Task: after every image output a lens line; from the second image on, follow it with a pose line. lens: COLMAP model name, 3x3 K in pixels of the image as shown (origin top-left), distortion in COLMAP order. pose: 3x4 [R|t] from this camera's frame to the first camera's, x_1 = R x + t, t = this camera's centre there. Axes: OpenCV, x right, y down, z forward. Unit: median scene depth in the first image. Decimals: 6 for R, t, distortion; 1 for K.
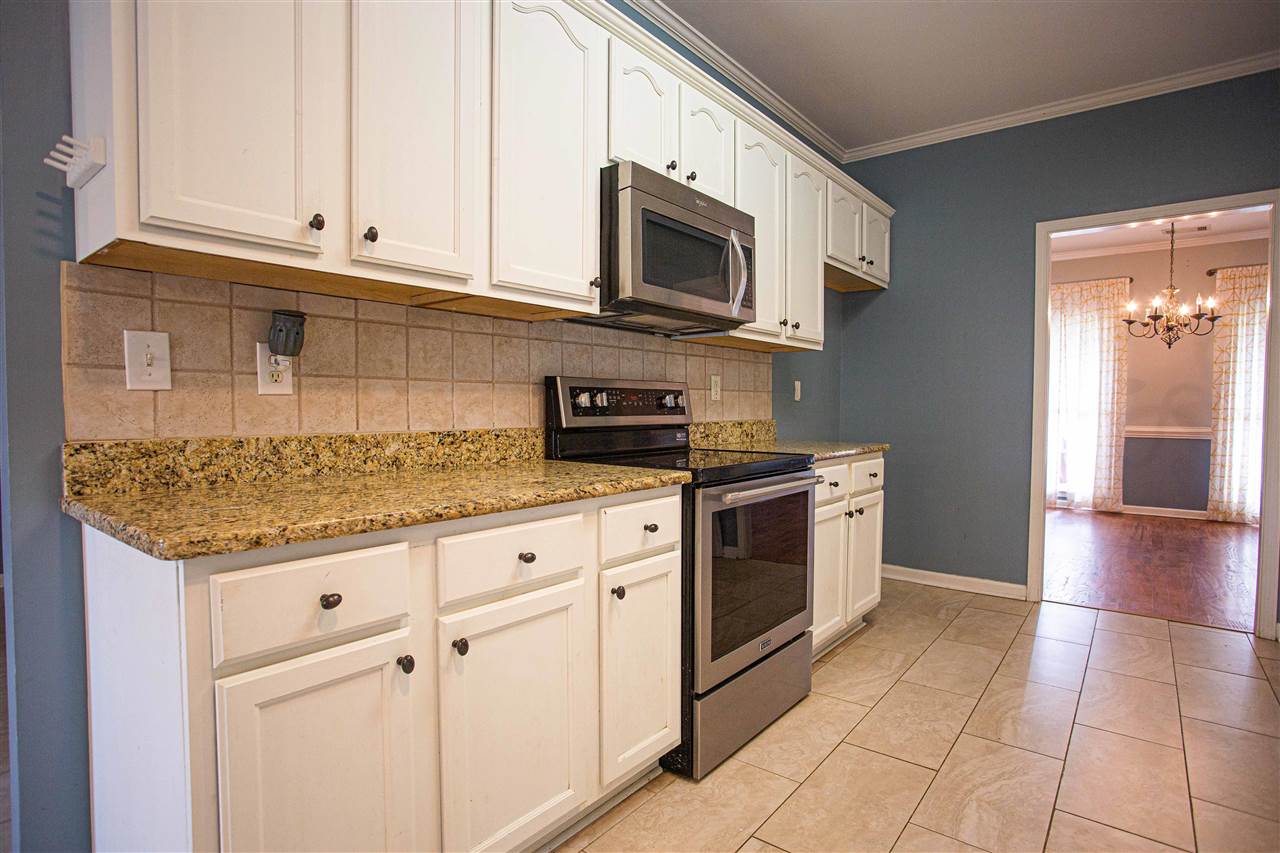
lens RADIAL K [[659.4, 0, 639.6], [0, 659.4, 430.0], [0, 0, 1]] dist [-0.074646, 0.034874]
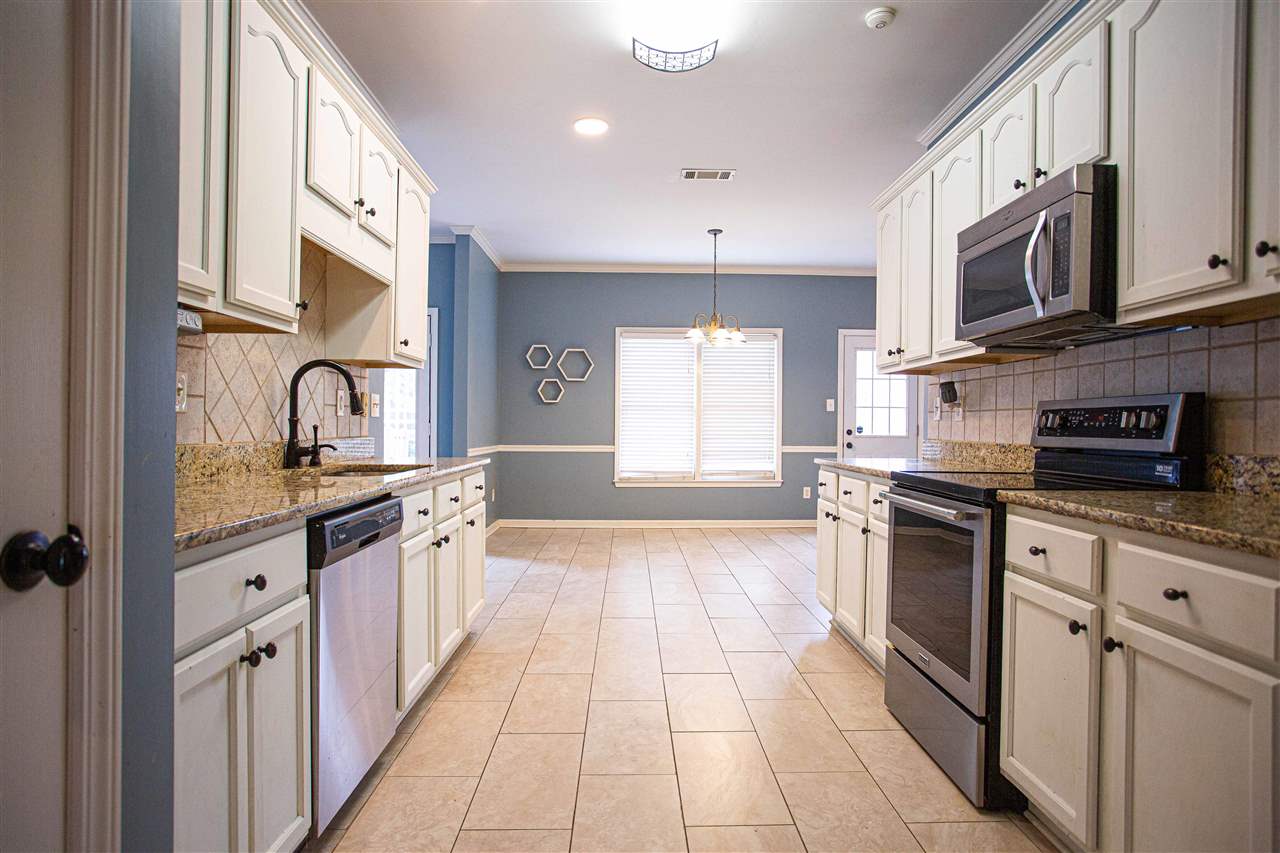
lens RADIAL K [[744.1, 0, 640.0], [0, 744.1, 426.5], [0, 0, 1]] dist [0.000213, 0.000045]
pose [[-0.773048, -0.009892, -0.634271, 1.219816], [-0.036525, 0.998914, 0.028936, -0.048641], [0.633296, 0.045536, -0.772569, 1.536140]]
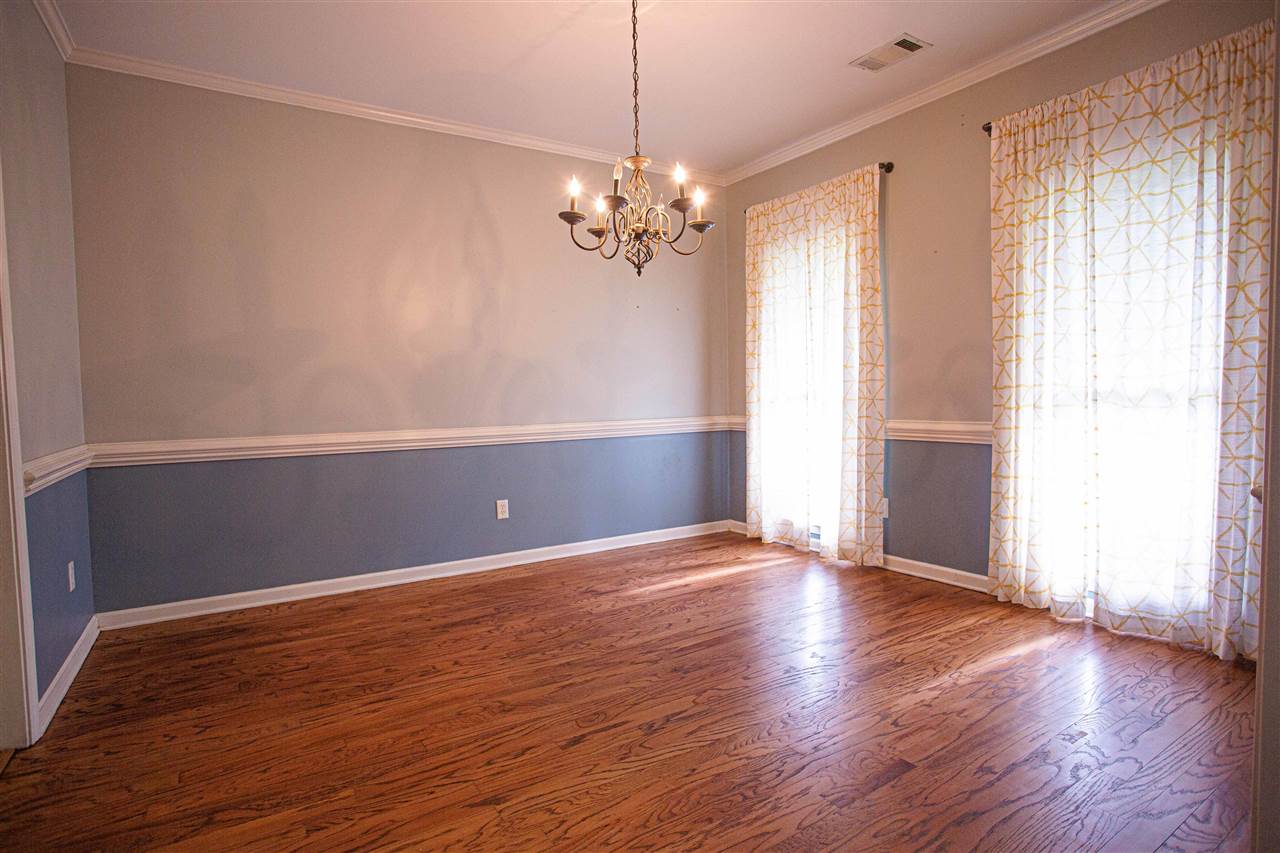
lens RADIAL K [[651.9, 0, 643.9], [0, 651.9, 429.4], [0, 0, 1]] dist [-0.073653, 0.035748]
pose [[0.942918, 0.000126, -0.333025, 2.283682], [0.004487, 0.999904, 0.013081, -0.019547], [0.332995, -0.013829, 0.942827, 1.144296]]
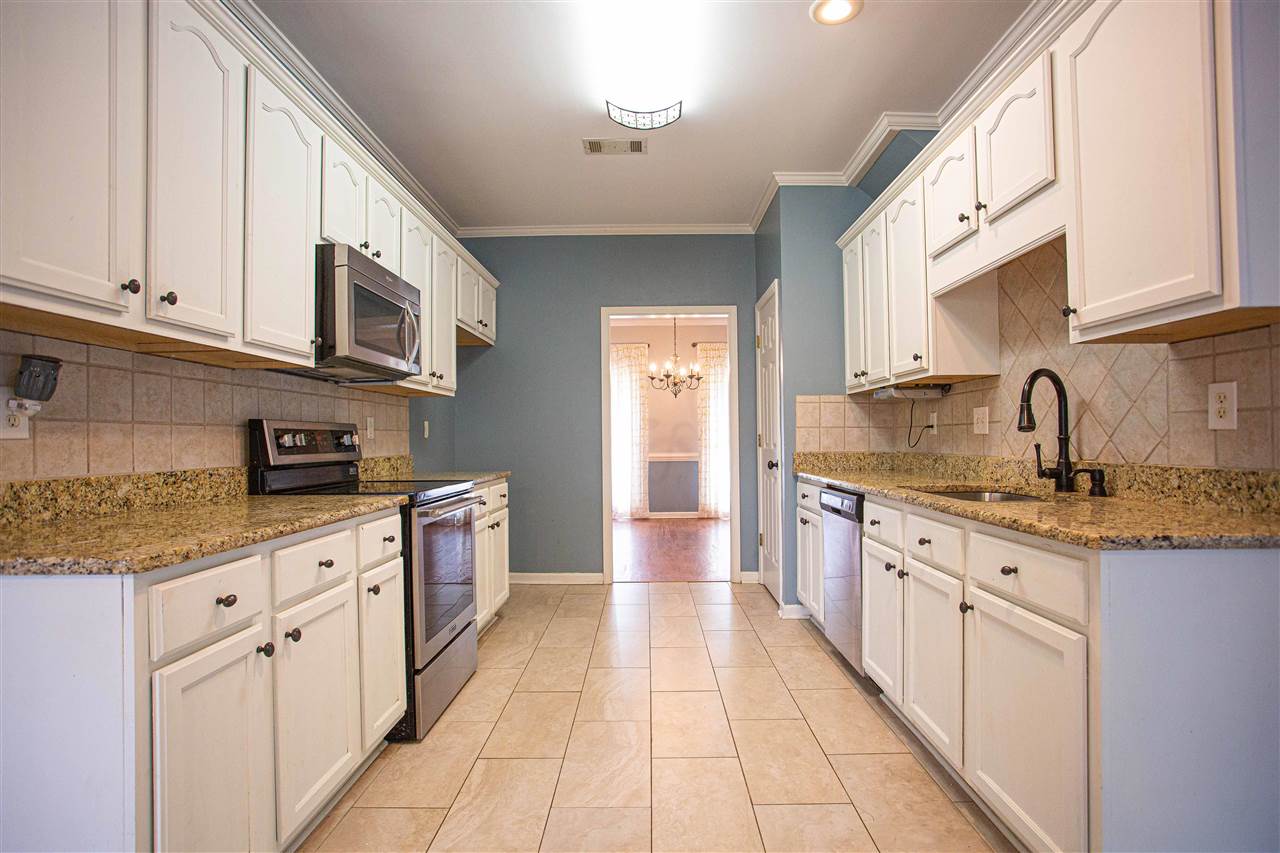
lens RADIAL K [[651.9, 0, 643.9], [0, 651.9, 429.4], [0, 0, 1]] dist [-0.073653, 0.035748]
pose [[0.788776, -0.002920, 0.614674, -0.273737], [0.036578, 0.998440, -0.042196, 0.004019], [-0.613591, 0.055766, 0.787652, -0.233811]]
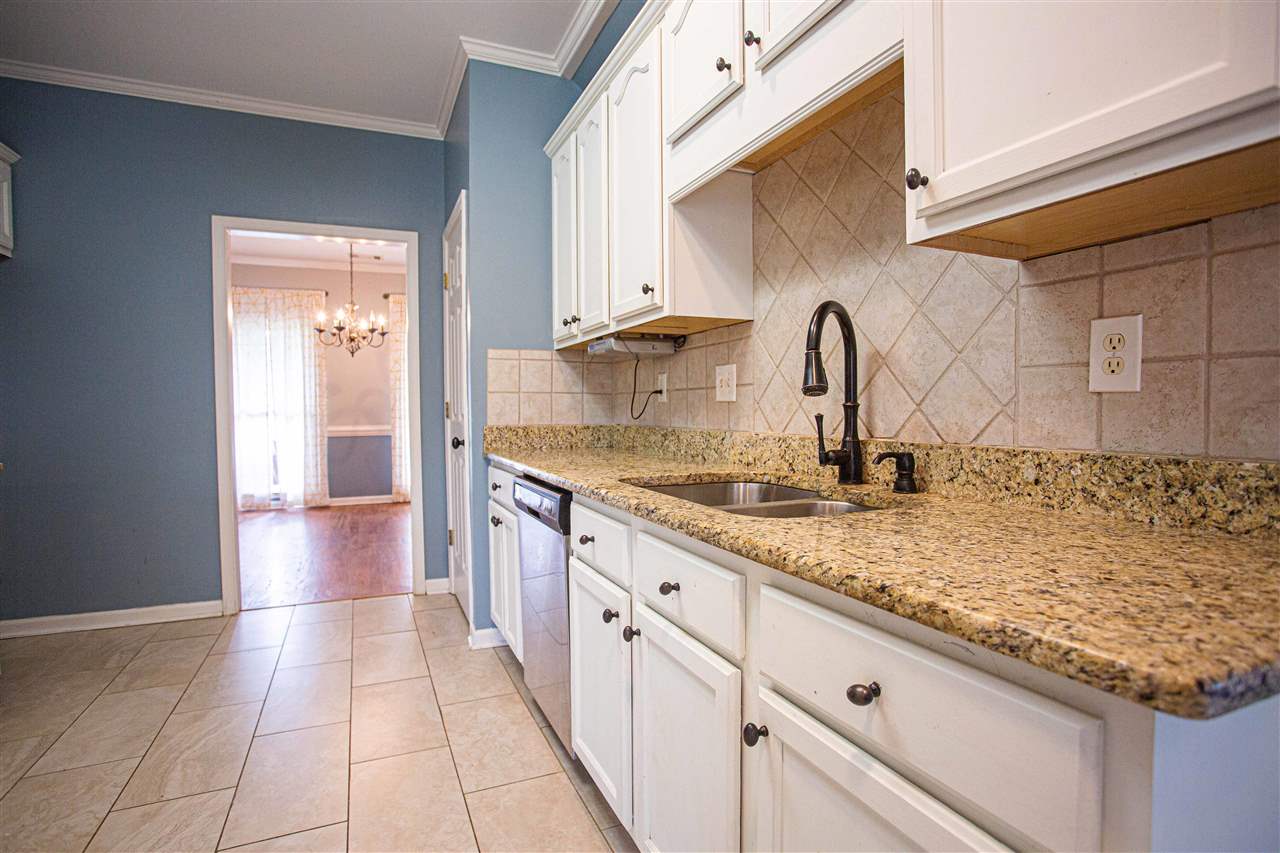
lens RADIAL K [[651.9, 0, 643.9], [0, 651.9, 429.4], [0, 0, 1]] dist [-0.073653, 0.035748]
pose [[0.468148, -0.037798, 0.882841, 0.133743], [0.043160, 0.998870, 0.019879, 0.001252], [-0.882595, 0.028797, 0.469251, 0.017409]]
